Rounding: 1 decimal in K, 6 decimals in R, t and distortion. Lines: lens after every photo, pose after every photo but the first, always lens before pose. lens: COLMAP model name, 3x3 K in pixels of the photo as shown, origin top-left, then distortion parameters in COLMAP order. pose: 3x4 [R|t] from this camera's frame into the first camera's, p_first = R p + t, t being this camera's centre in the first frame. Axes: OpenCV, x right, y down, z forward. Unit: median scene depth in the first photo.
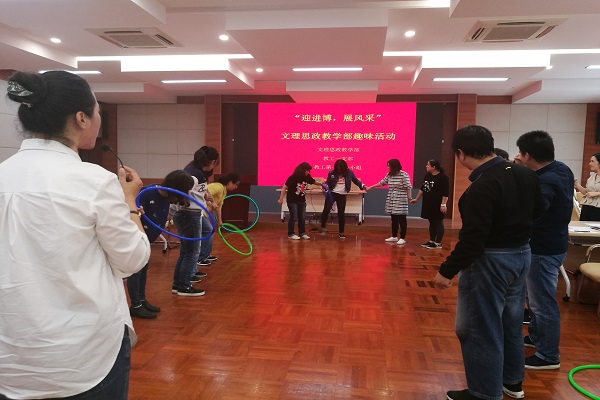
lens RADIAL K [[454.9, 0, 300.0], [0, 454.9, 200.0], [0, 0, 1]] dist [0.001806, -0.000529]
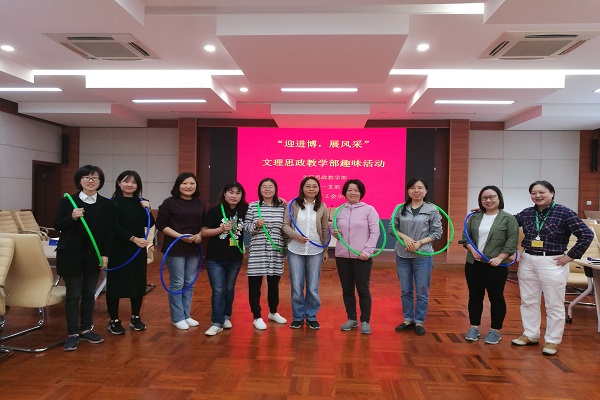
lens RADIAL K [[454.9, 0, 300.0], [0, 454.9, 200.0], [0, 0, 1]] dist [0.001806, -0.000529]
pose [[0.997348, -0.002174, 0.072746, -0.041784], [0.006638, 0.998105, -0.061182, -0.010318], [-0.072475, 0.061502, 0.995472, 0.100620]]
